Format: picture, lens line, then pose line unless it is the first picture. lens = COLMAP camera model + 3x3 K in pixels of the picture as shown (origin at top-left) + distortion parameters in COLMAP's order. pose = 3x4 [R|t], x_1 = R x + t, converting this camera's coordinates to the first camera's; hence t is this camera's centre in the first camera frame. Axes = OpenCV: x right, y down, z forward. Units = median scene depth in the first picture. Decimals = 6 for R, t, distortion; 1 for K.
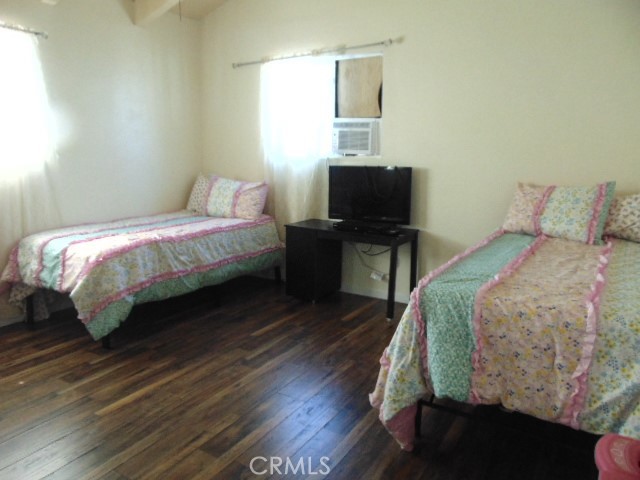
lens RADIAL K [[484.9, 0, 320.0], [0, 484.9, 240.0], [0, 0, 1]] dist [-0.029023, 0.087718]
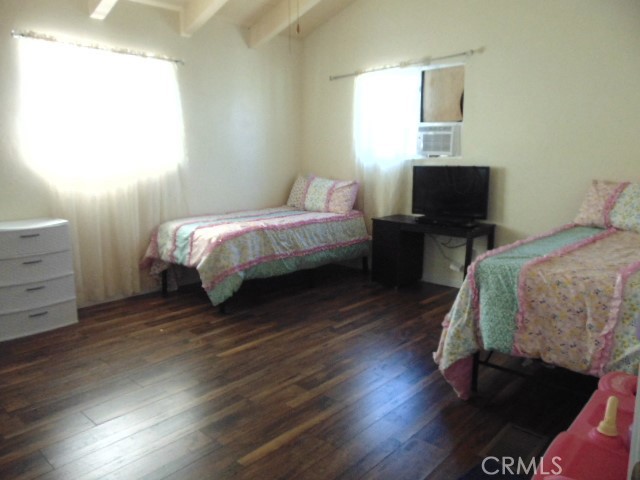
lens RADIAL K [[484.9, 0, 320.0], [0, 484.9, 240.0], [0, 0, 1]] dist [-0.029023, 0.087718]
pose [[0.980966, 0.025325, -0.192524, 0.035242], [-0.027372, 0.999593, -0.007980, 0.040365], [0.192243, 0.013098, 0.981260, -0.162935]]
